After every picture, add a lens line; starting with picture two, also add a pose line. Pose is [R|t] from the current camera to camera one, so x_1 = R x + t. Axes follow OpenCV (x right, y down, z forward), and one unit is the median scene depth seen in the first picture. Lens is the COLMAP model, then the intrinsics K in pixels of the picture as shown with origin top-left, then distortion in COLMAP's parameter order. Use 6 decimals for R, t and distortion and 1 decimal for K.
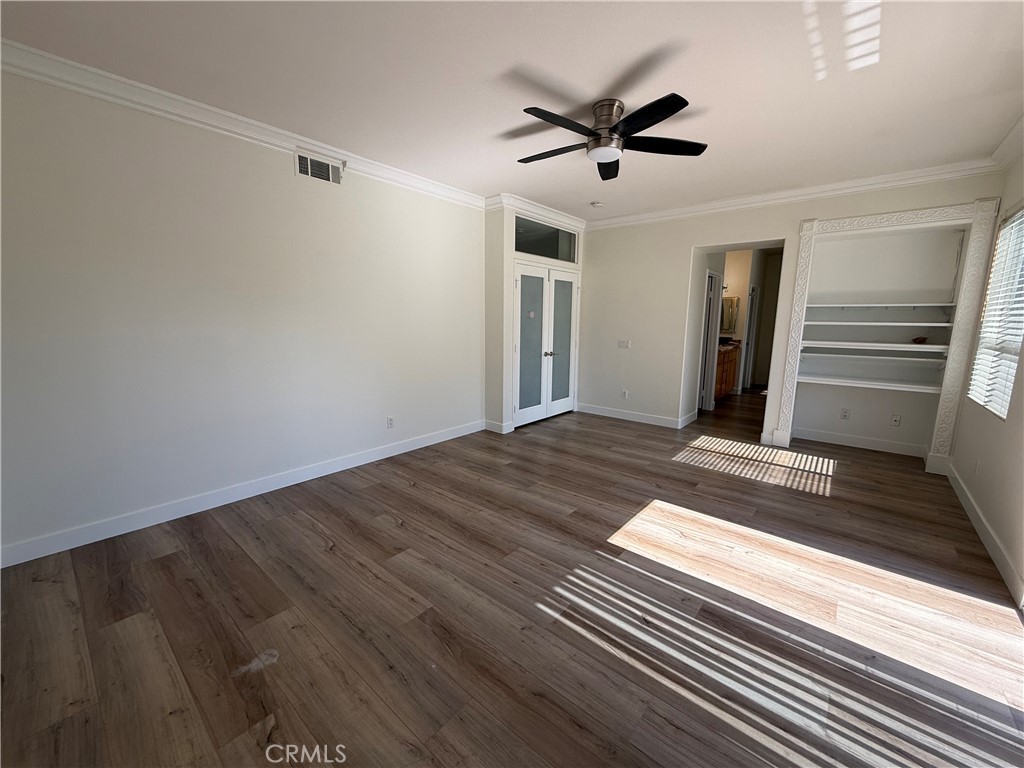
lens RADIAL K [[407.4, 0, 511.4], [0, 407.4, 384.8], [0, 0, 1]] dist [0.000729, 0.000024]
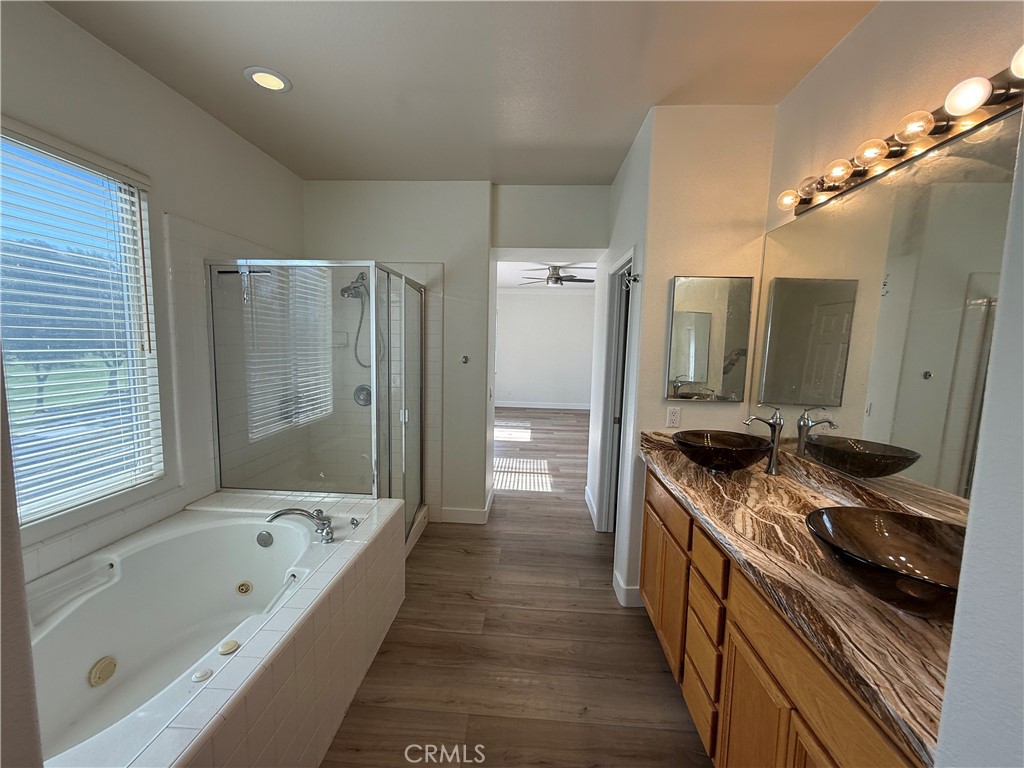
lens RADIAL K [[407.4, 0, 508.1], [0, 407.4, 385.6], [0, 0, 1]] dist [0.000729, 0.000024]
pose [[-0.800404, 0.038000, -0.598256, 1.606239], [-0.128195, 0.964052, 0.232745, -0.412734], [0.585594, 0.262983, -0.766759, 2.387566]]
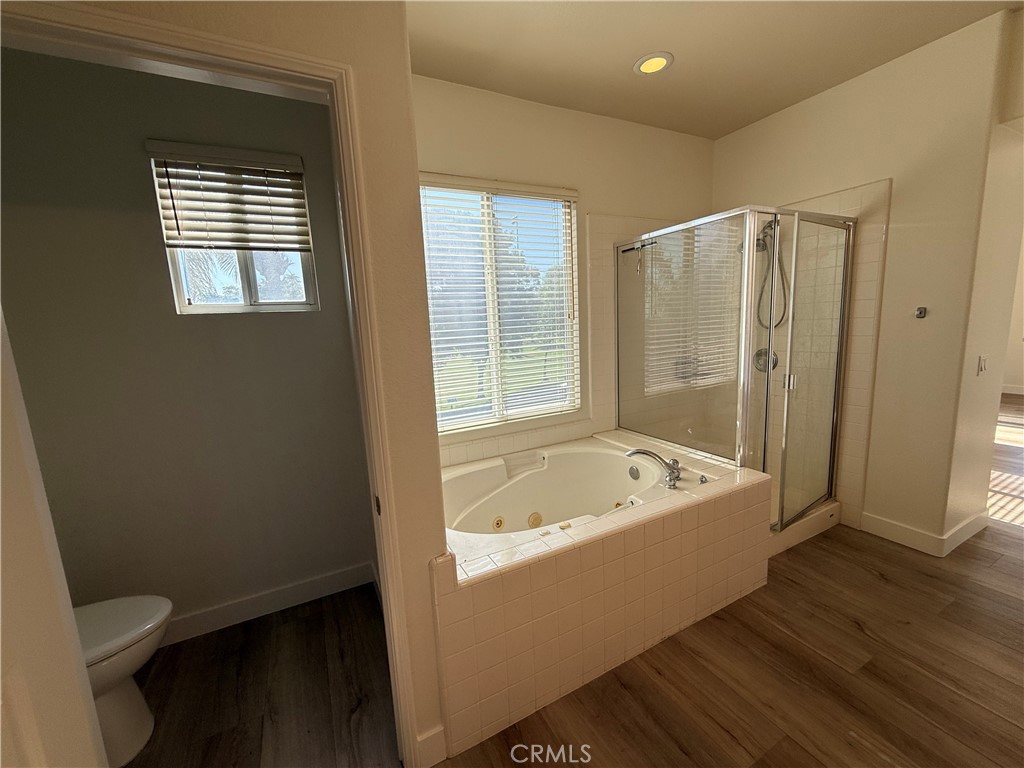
lens RADIAL K [[407.4, 0, 512.1], [0, 407.4, 386.0], [0, 0, 1]] dist [0.000729, 0.000024]
pose [[-0.925868, -0.019604, 0.377338, 1.464680], [0.105478, 0.945543, 0.307932, -0.395202], [-0.362826, 0.324905, -0.873380, 2.434082]]
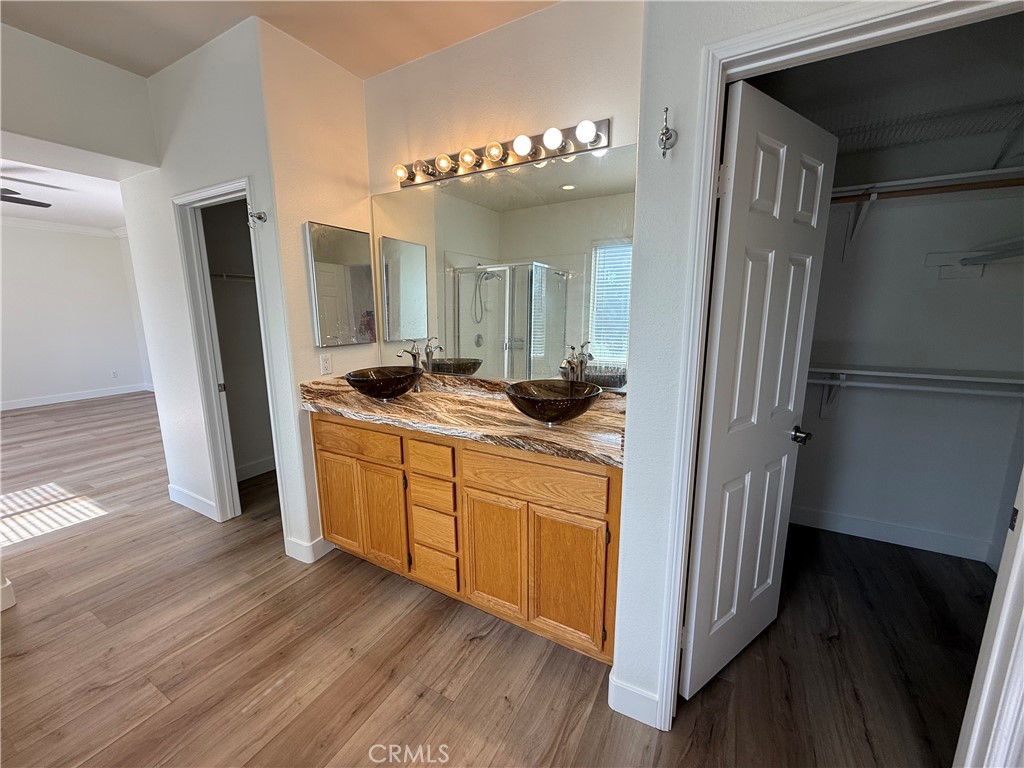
lens RADIAL K [[407.4, 0, 511.7], [0, 407.4, 384.0], [0, 0, 1]] dist [0.000729, 0.000024]
pose [[0.197708, 0.173384, -0.964805, 1.729409], [-0.159053, 0.976865, 0.142958, -0.354415], [0.967271, 0.125191, 0.220711, 2.192671]]
